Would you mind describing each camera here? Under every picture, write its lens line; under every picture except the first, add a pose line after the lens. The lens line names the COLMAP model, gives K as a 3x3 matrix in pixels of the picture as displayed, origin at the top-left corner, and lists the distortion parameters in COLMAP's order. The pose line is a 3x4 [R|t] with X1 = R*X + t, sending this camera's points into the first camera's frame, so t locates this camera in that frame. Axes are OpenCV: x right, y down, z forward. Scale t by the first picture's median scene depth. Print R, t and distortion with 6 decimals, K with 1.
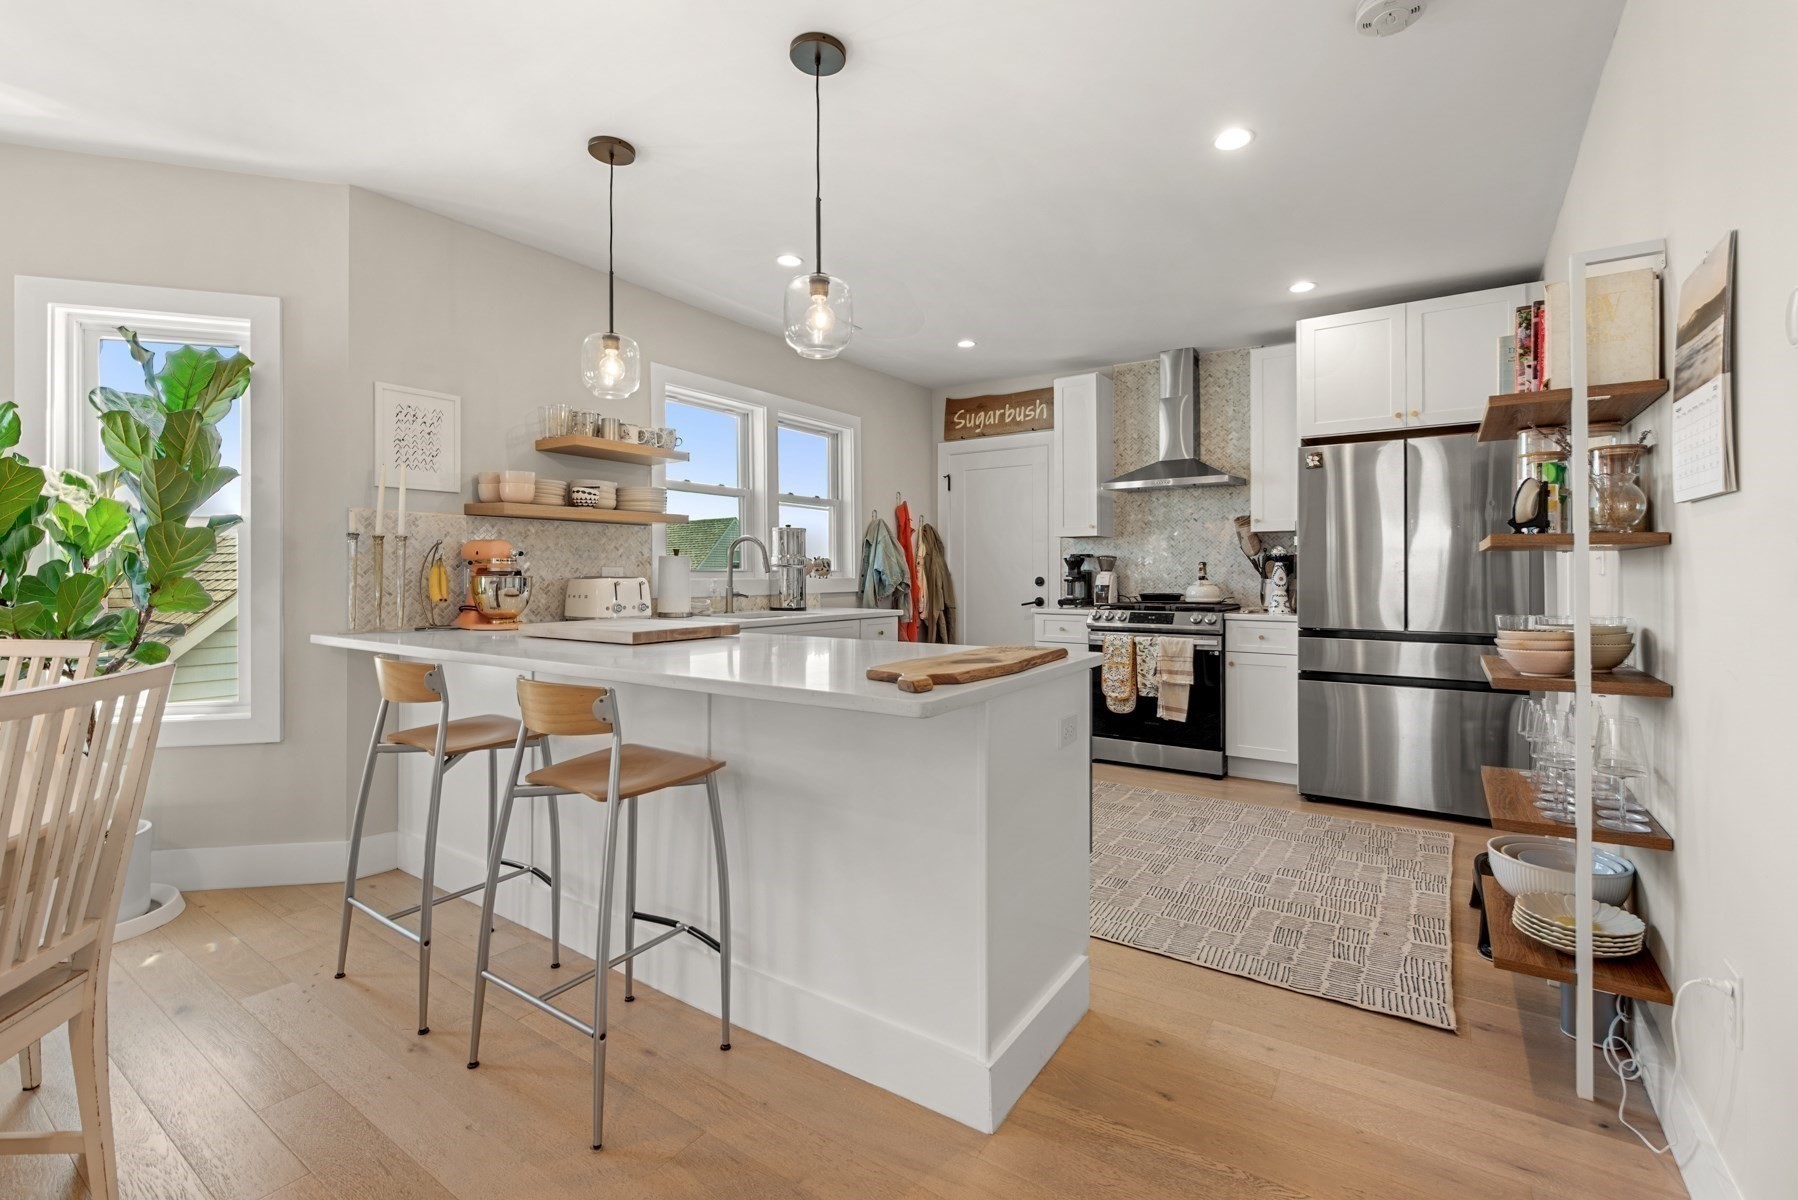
lens RADIAL K [[794.8, 0, 890.3], [0, 794.8, 570.2], [0, 0, 1]] dist [-0.001550, -0.000423]
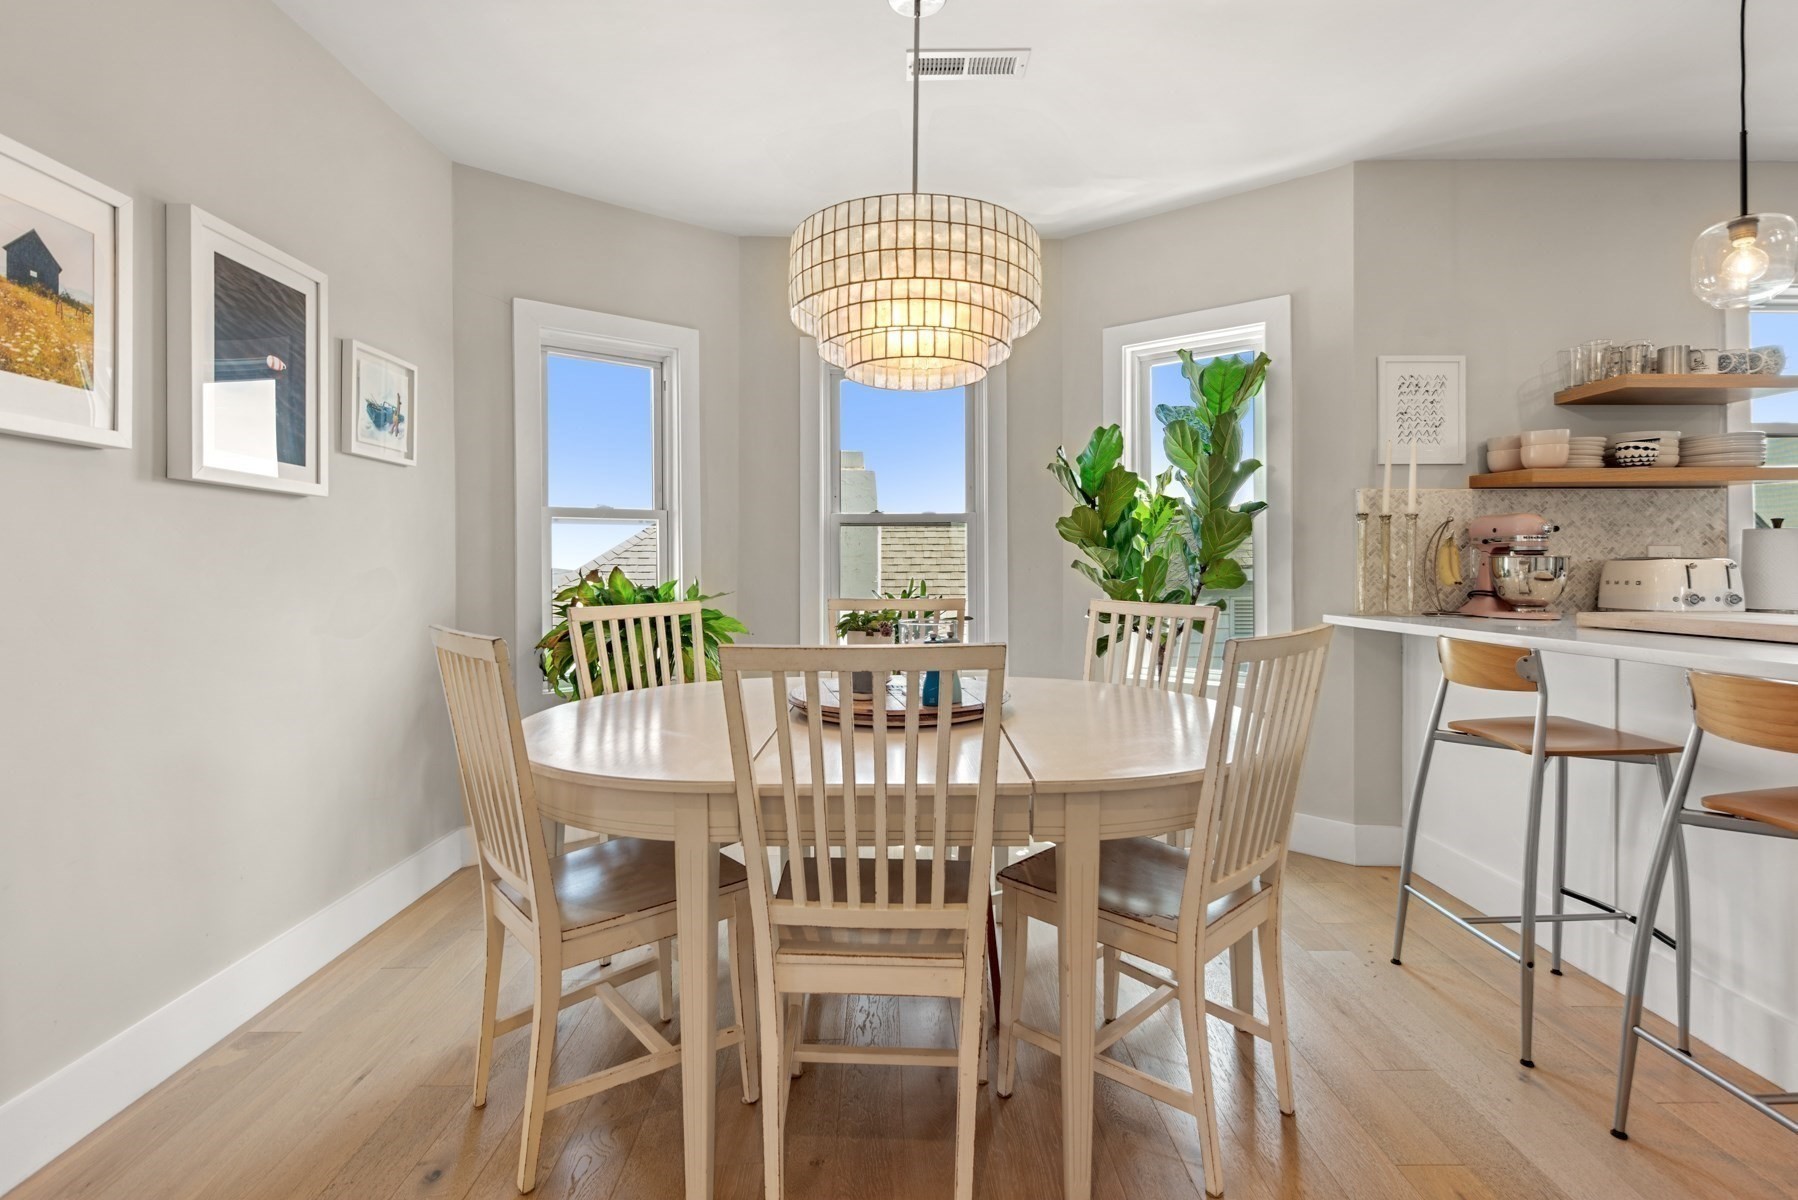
lens RADIAL K [[846.5, 0, 895.2], [0, 846.5, 570.8], [0, 0, 1]] dist [-0.000512, 0.000189]
pose [[0.576431, -0.001487, -0.817145, -0.114199], [0.005339, 0.999984, 0.001946, 0.014210], [0.817129, -0.005484, 0.576429, -0.058084]]
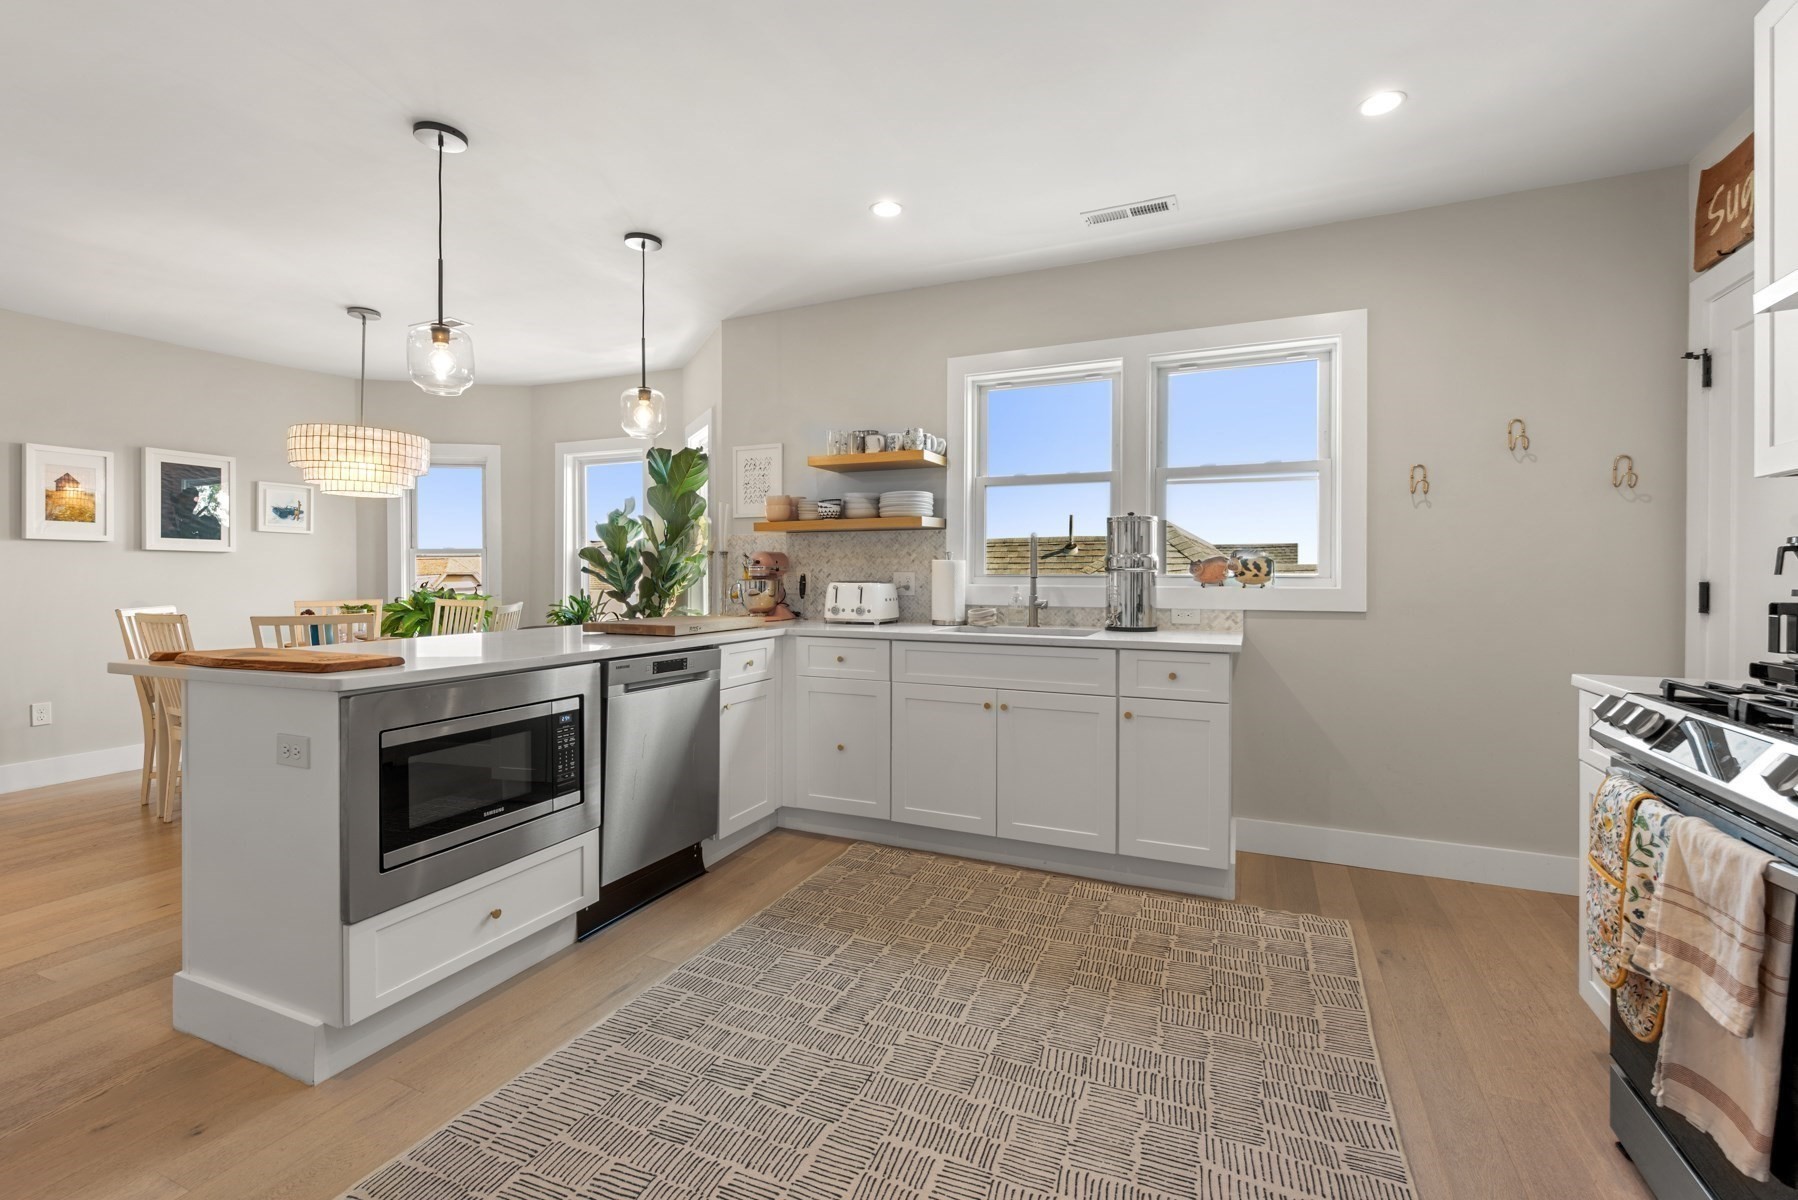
lens RADIAL K [[786.7, 0, 899.5], [0, 786.7, 581.6], [0, 0, 1]] dist [-0.000288, -0.000448]
pose [[0.184883, 0.008371, -0.982725, 0.655128], [0.000277, 0.999963, 0.008570, -0.000322], [0.982760, -0.001857, 0.184874, 0.802145]]
